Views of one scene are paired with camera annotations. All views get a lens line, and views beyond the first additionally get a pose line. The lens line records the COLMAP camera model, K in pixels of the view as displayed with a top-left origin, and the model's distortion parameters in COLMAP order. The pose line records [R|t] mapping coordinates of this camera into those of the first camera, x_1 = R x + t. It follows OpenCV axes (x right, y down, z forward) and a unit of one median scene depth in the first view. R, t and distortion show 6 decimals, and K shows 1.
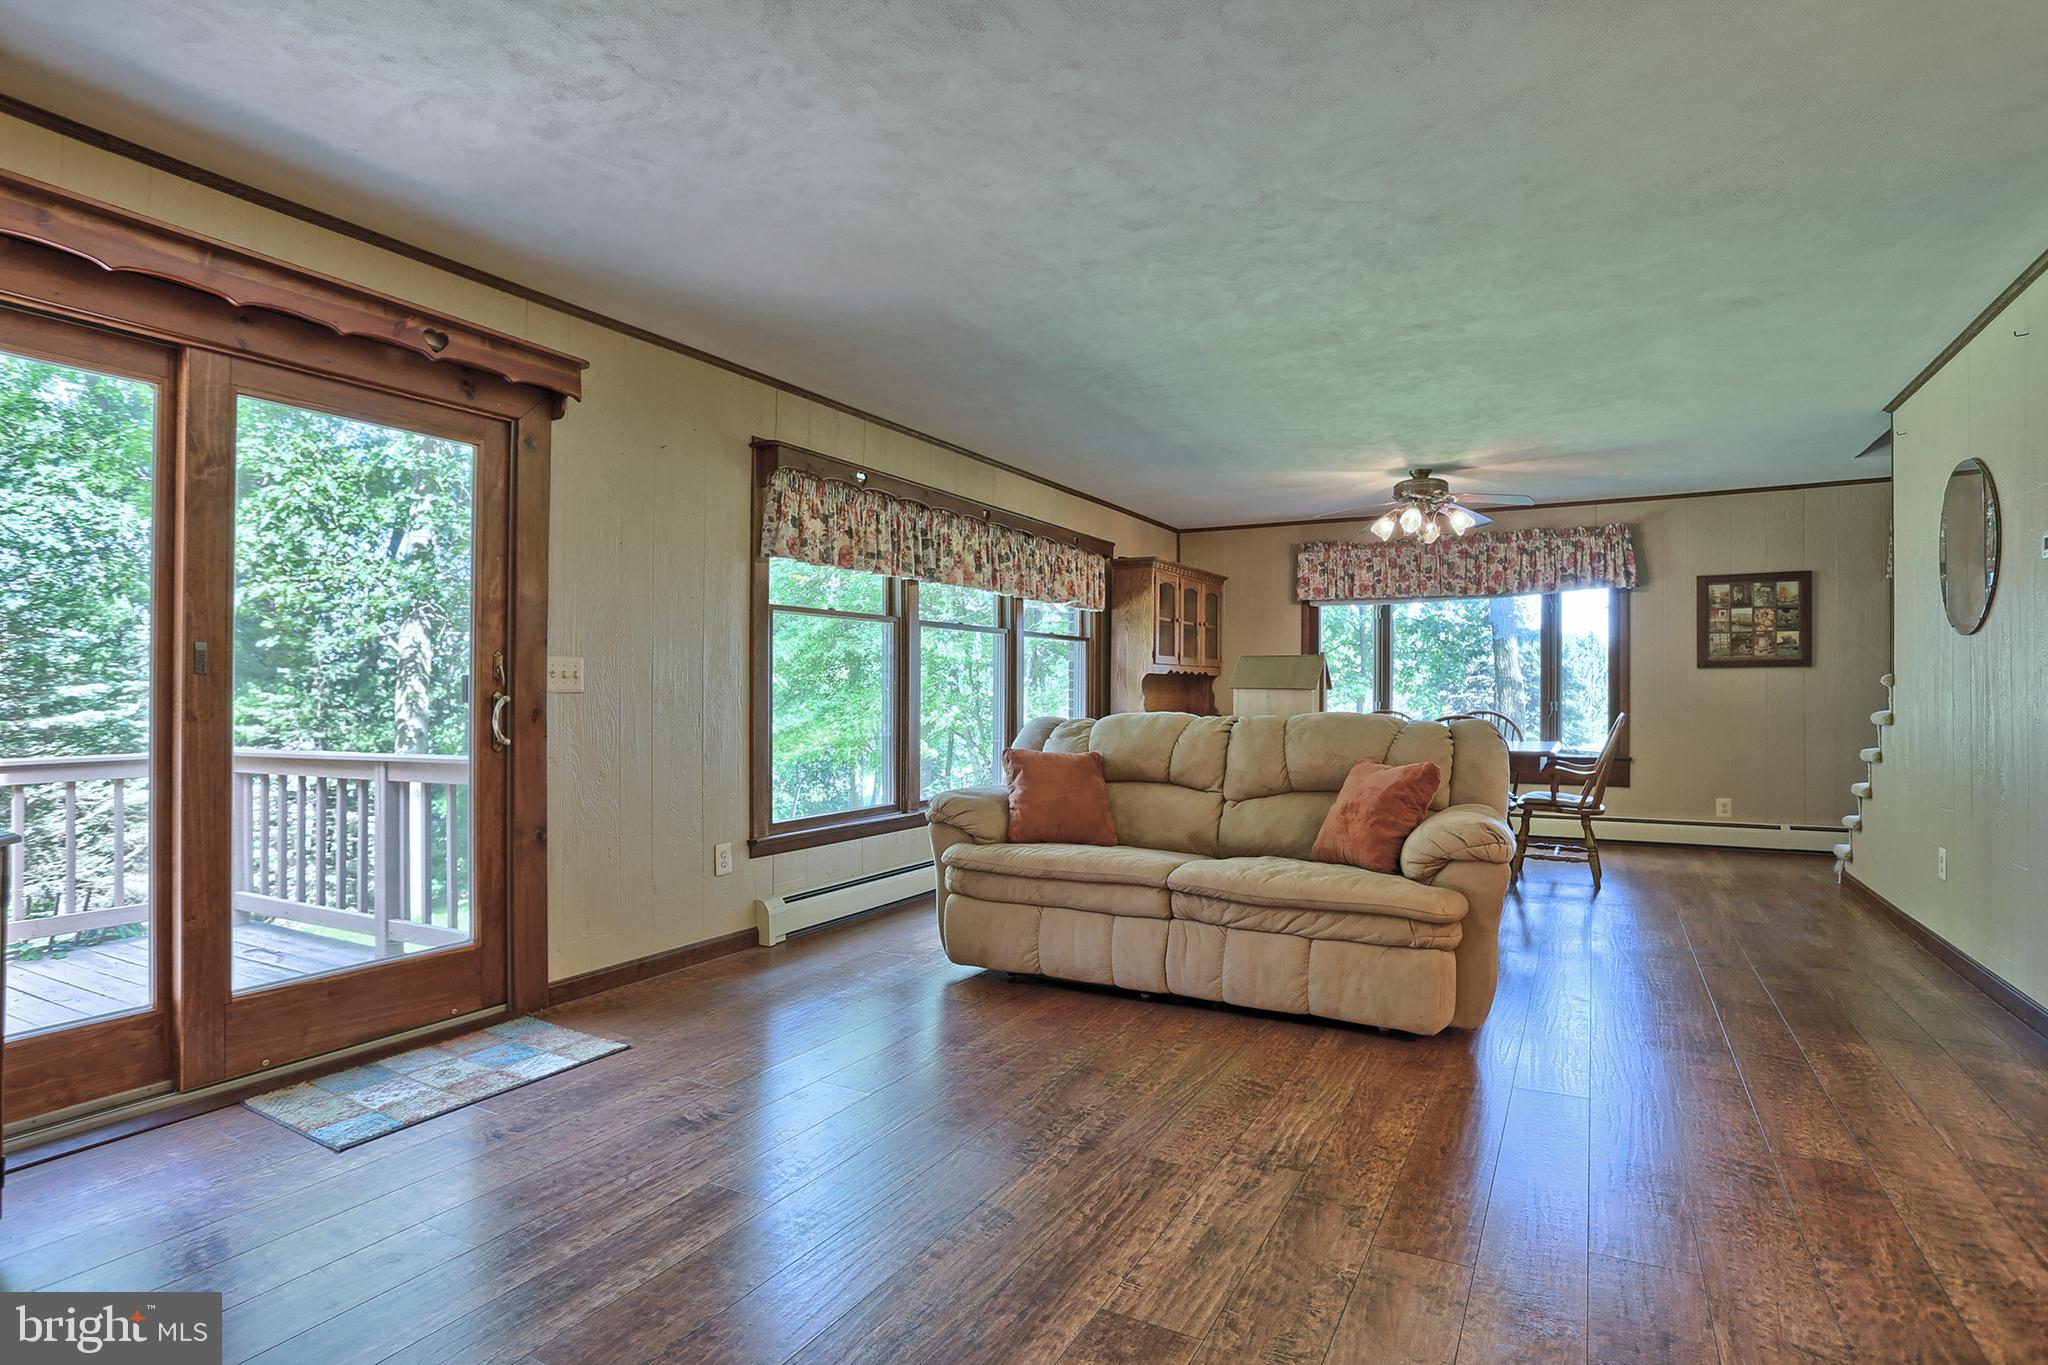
lens RADIAL K [[1057.2, 0, 1018.0], [0, 1057.2, 683.4], [0, 0, 1]] dist [-0.067819, 0.030342]
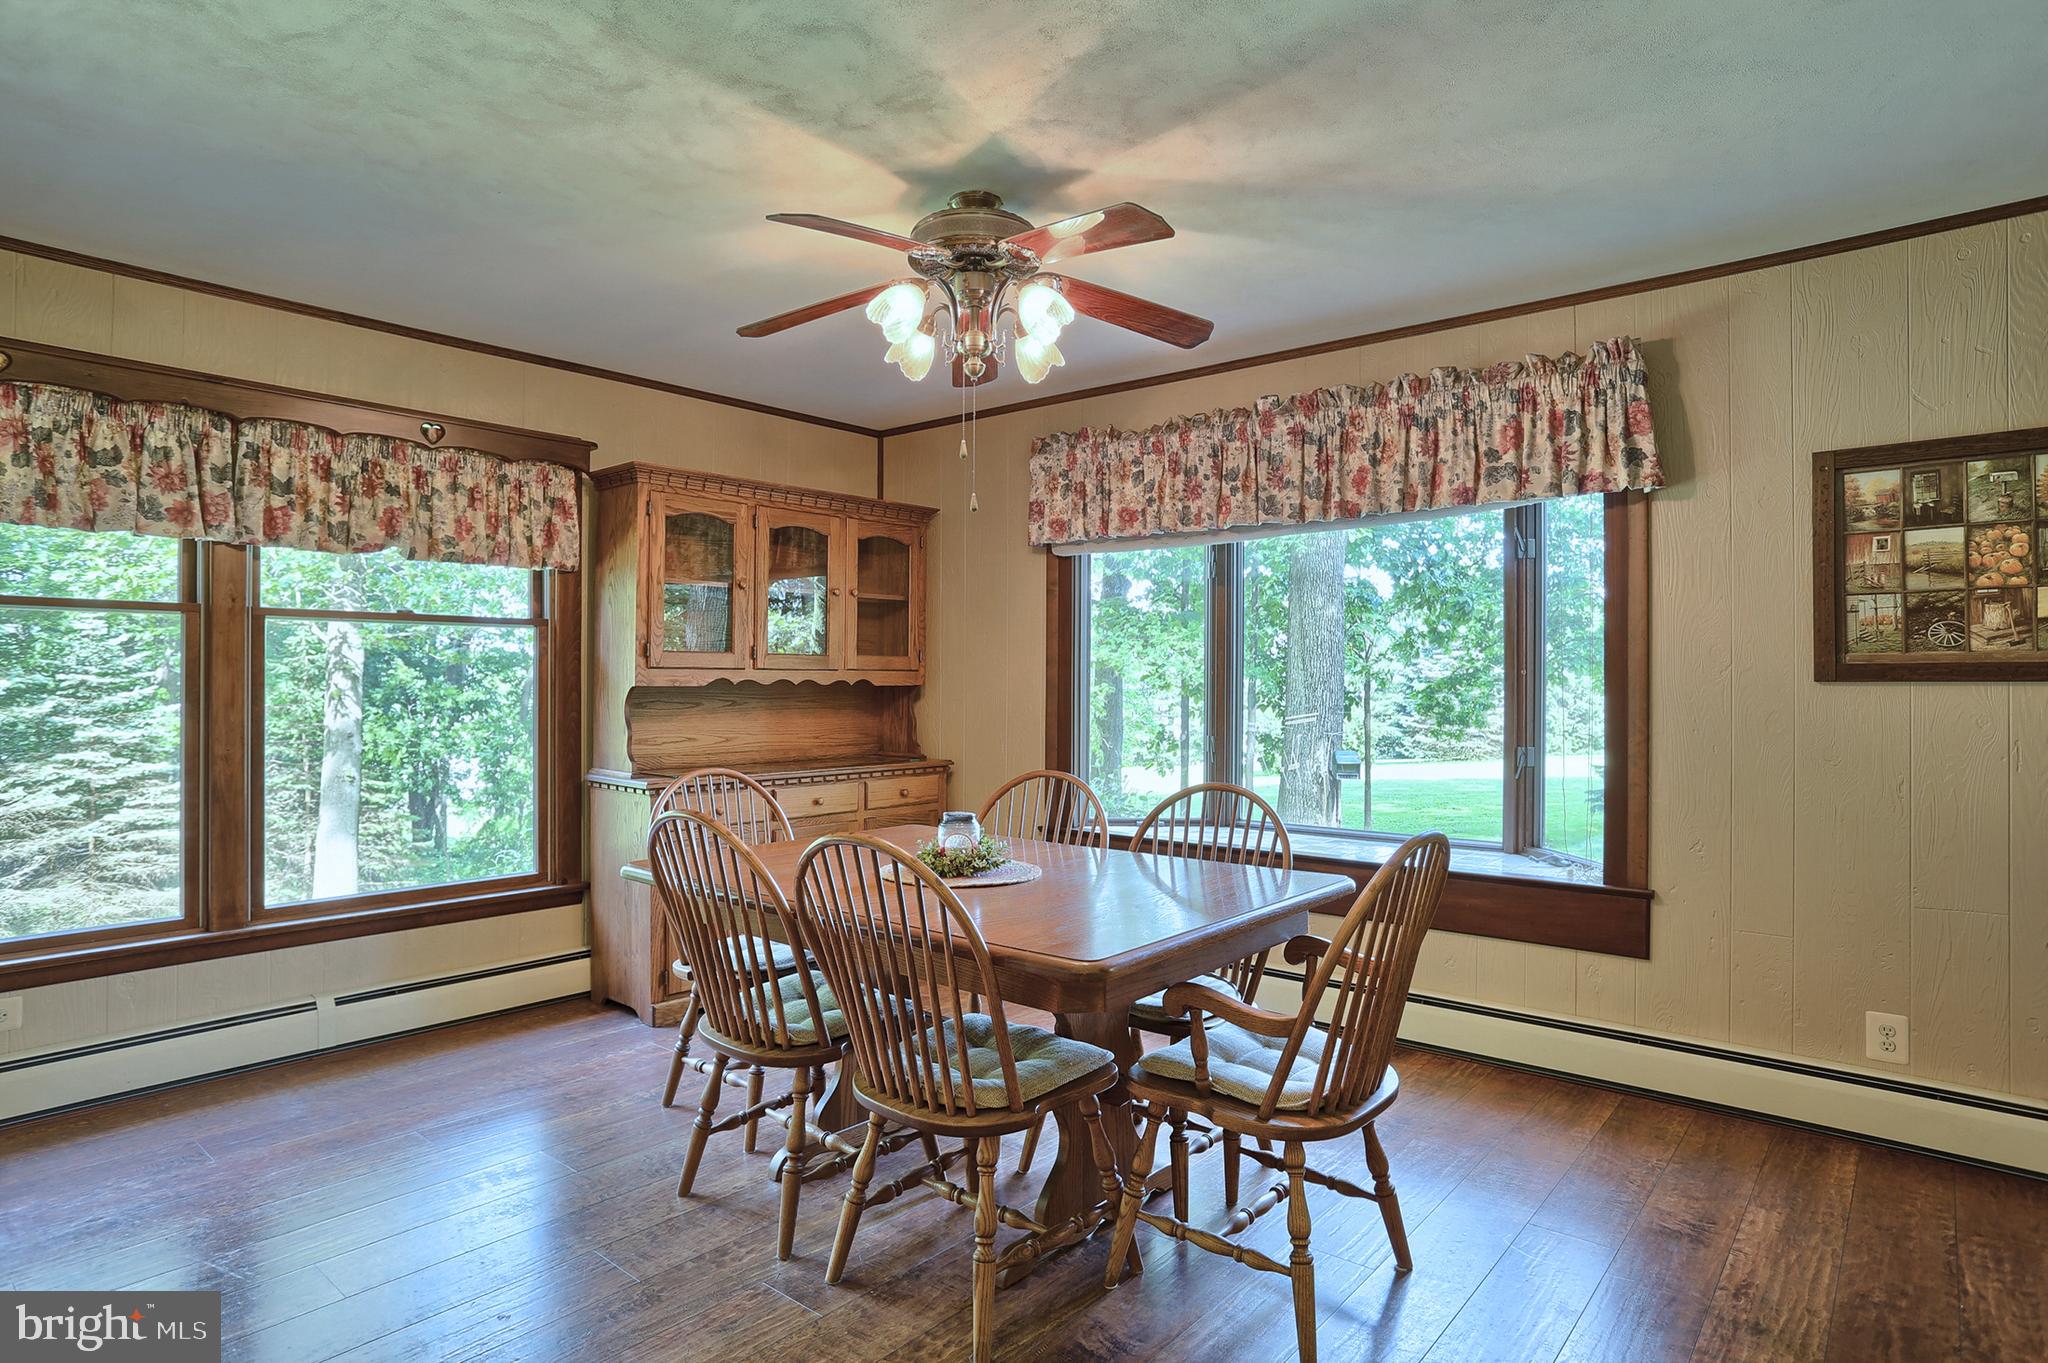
lens RADIAL K [[1149.3, 0, 1014.3], [0, 1149.3, 663.1], [0, 0, 1]] dist [-0.037038, 0.012098]
pose [[0.978872, 0.000425, -0.204473, 0.450554], [-0.001730, 0.999979, -0.006204, -0.019104], [0.204466, 0.006427, 0.978853, 0.513773]]
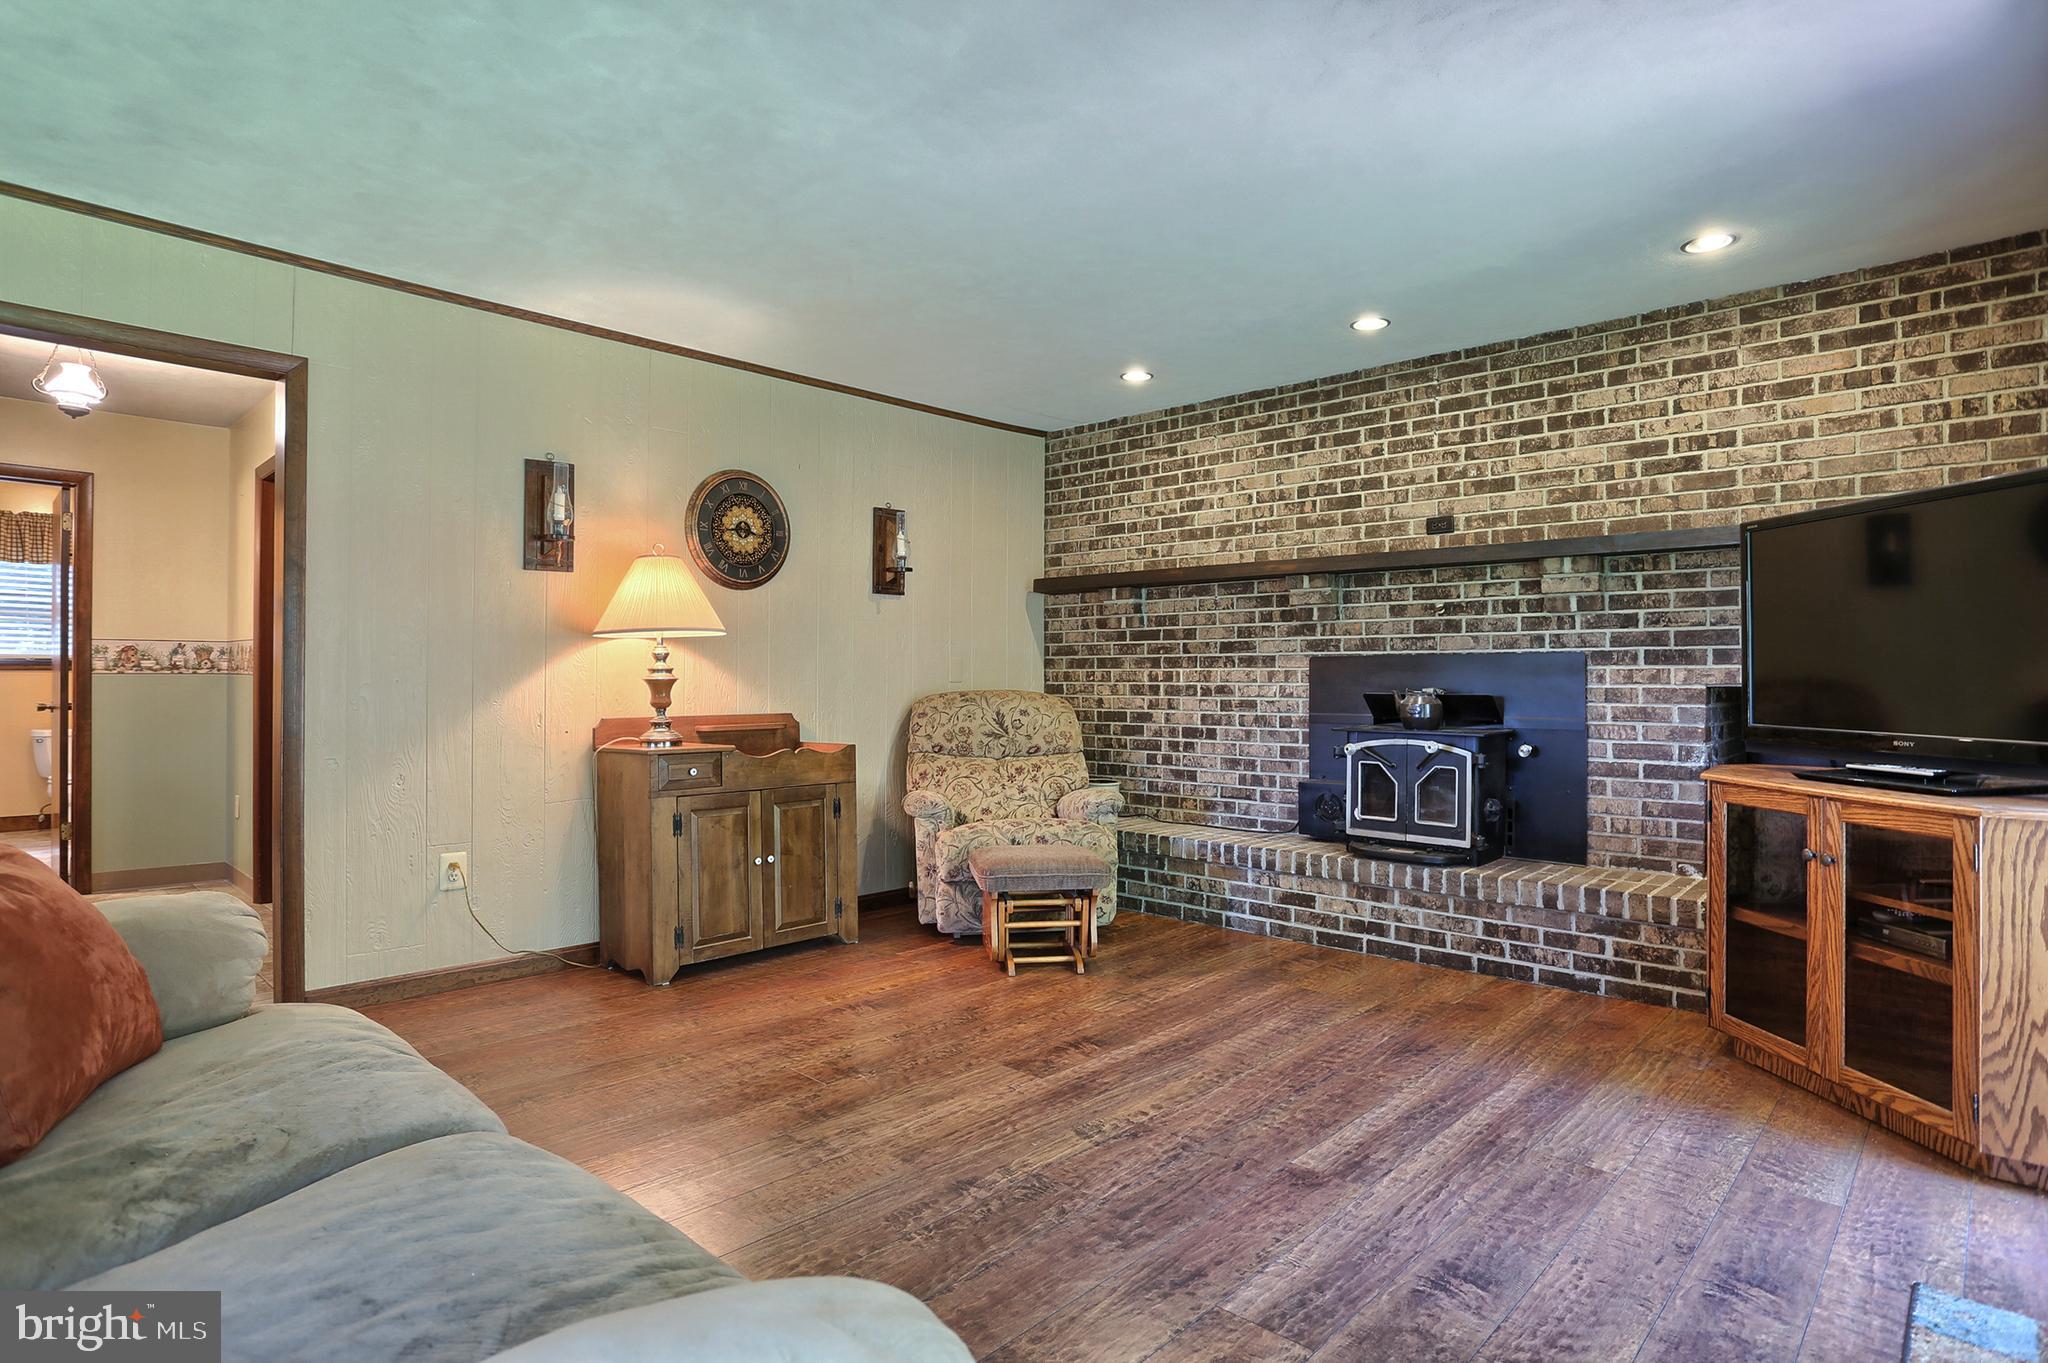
lens RADIAL K [[1057.2, 0, 1022.4], [0, 1057.2, 679.5], [0, 0, 1]] dist [-0.067819, 0.030342]
pose [[-0.969388, -0.000208, 0.245532, -0.072489], [-0.002580, 0.999953, -0.009336, 0.005798], [-0.245518, -0.009683, -0.969344, 0.663437]]
